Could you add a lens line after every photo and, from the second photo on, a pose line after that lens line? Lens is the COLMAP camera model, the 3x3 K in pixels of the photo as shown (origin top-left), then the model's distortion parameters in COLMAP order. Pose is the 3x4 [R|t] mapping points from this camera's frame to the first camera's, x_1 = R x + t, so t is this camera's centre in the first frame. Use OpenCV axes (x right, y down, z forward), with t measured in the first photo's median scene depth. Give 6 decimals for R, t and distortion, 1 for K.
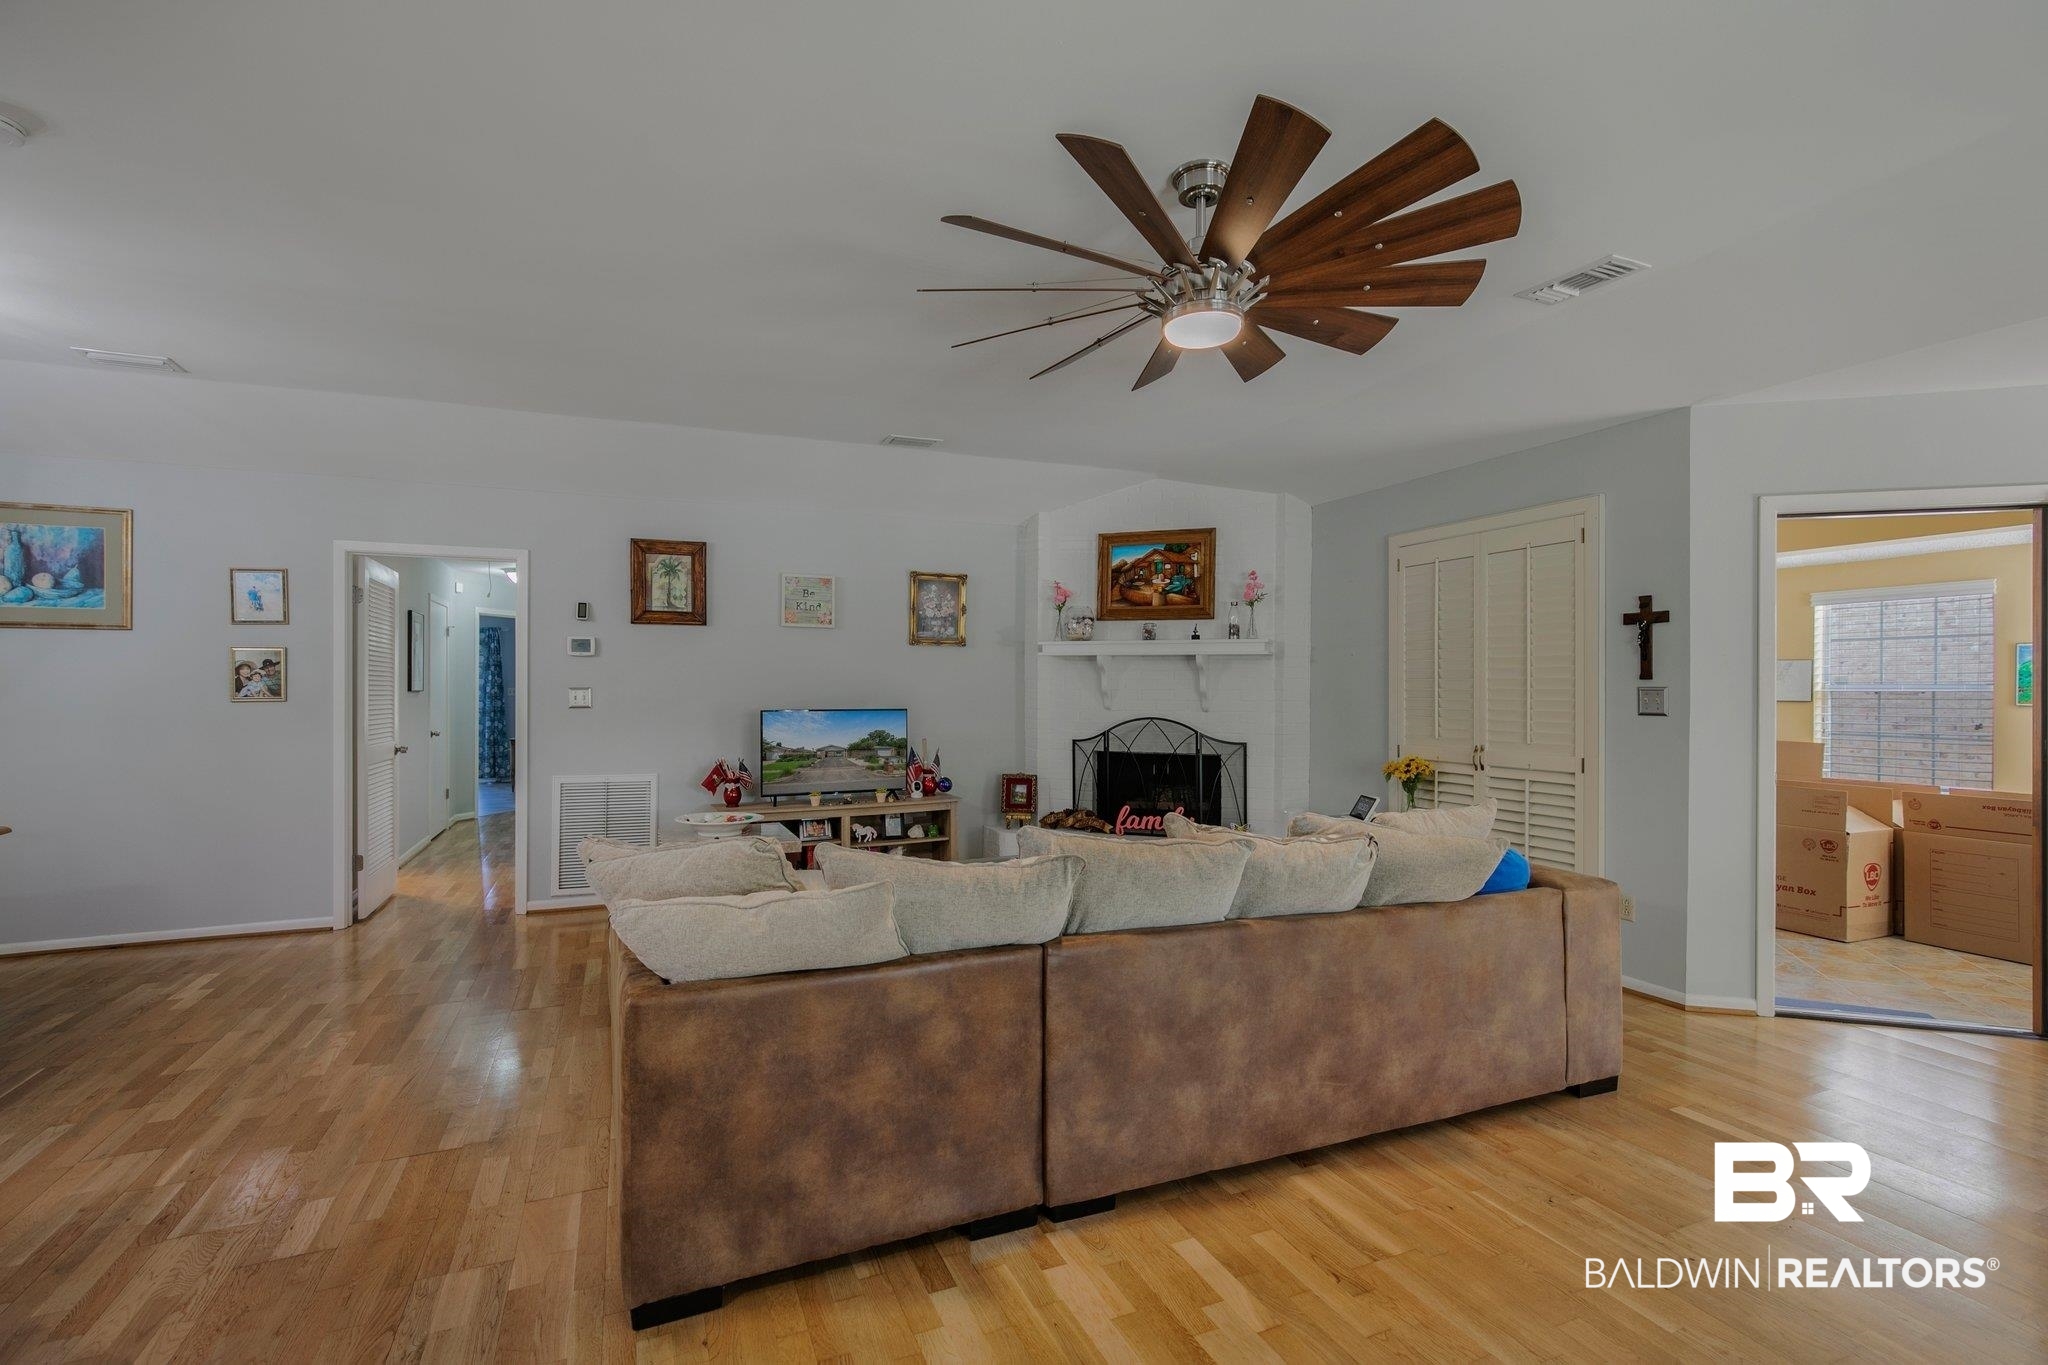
lens RADIAL K [[932.0, 0, 1021.4], [0, 932.0, 686.2], [0, 0, 1]] dist [-0.002714, 0.001256]
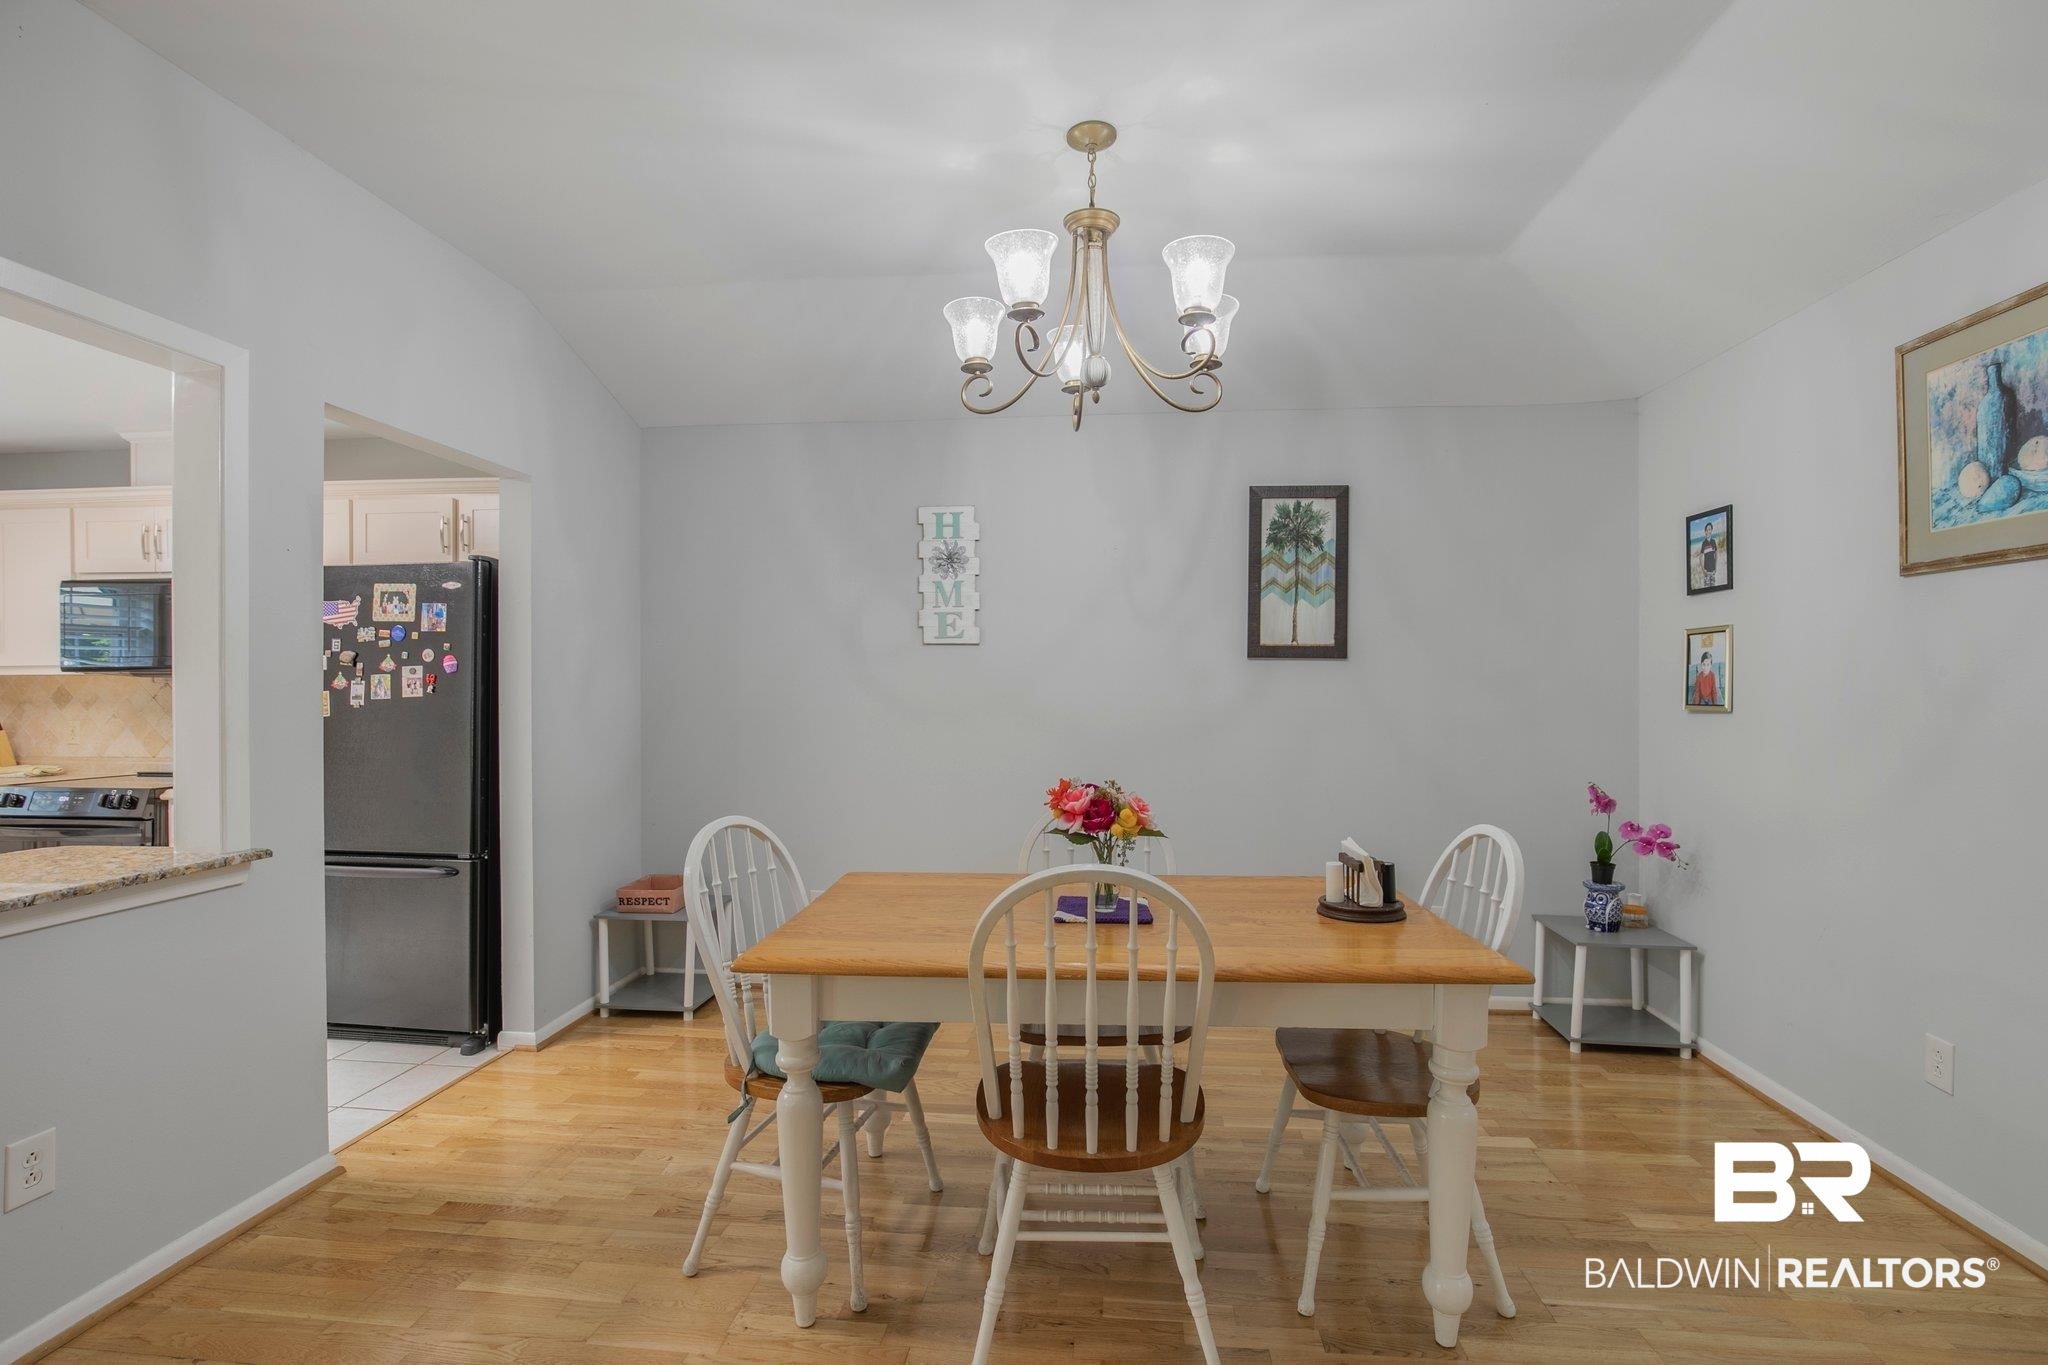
lens RADIAL K [[932.2, 0, 1030.8], [0, 932.2, 688.6], [0, 0, 1]] dist [-0.021253, 0.000434]
pose [[-0.477222, 0.005029, -0.878769, -0.331422], [-0.001313, 0.999978, 0.006435, -0.000374], [0.878782, 0.004225, -0.477205, 0.609739]]
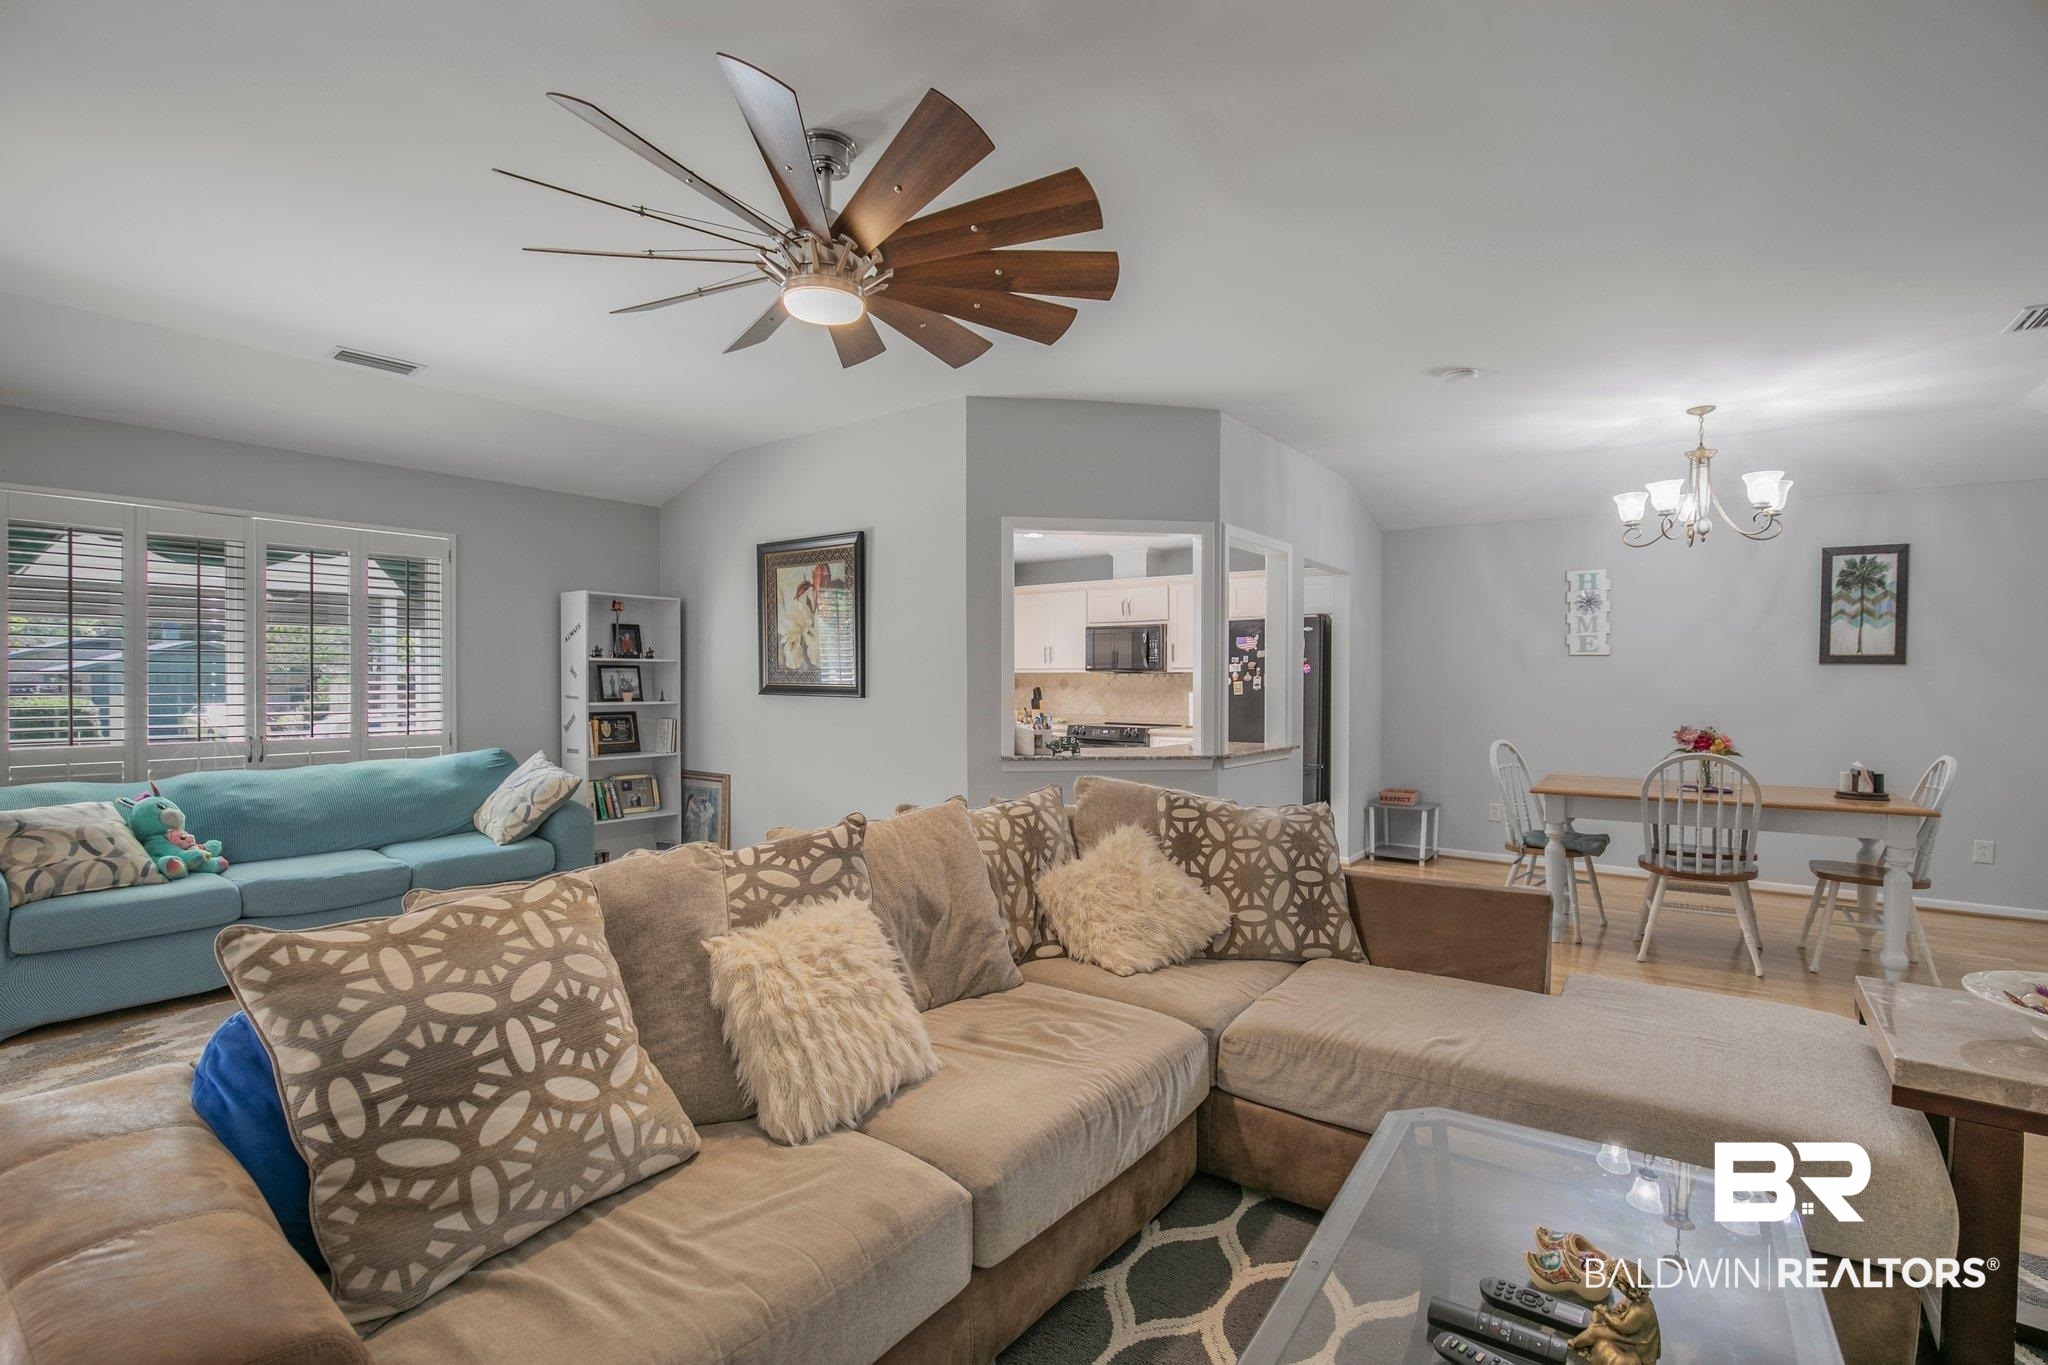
lens RADIAL K [[940.0, 0, 1026.2], [0, 940.0, 690.5], [0, 0, 1]] dist [-0.034000, 0.006316]
pose [[-0.863813, 0.002457, -0.503806, 0.212673], [-0.005805, 0.999873, 0.014830, 0.000576], [0.503779, 0.015735, -0.863689, 0.841022]]
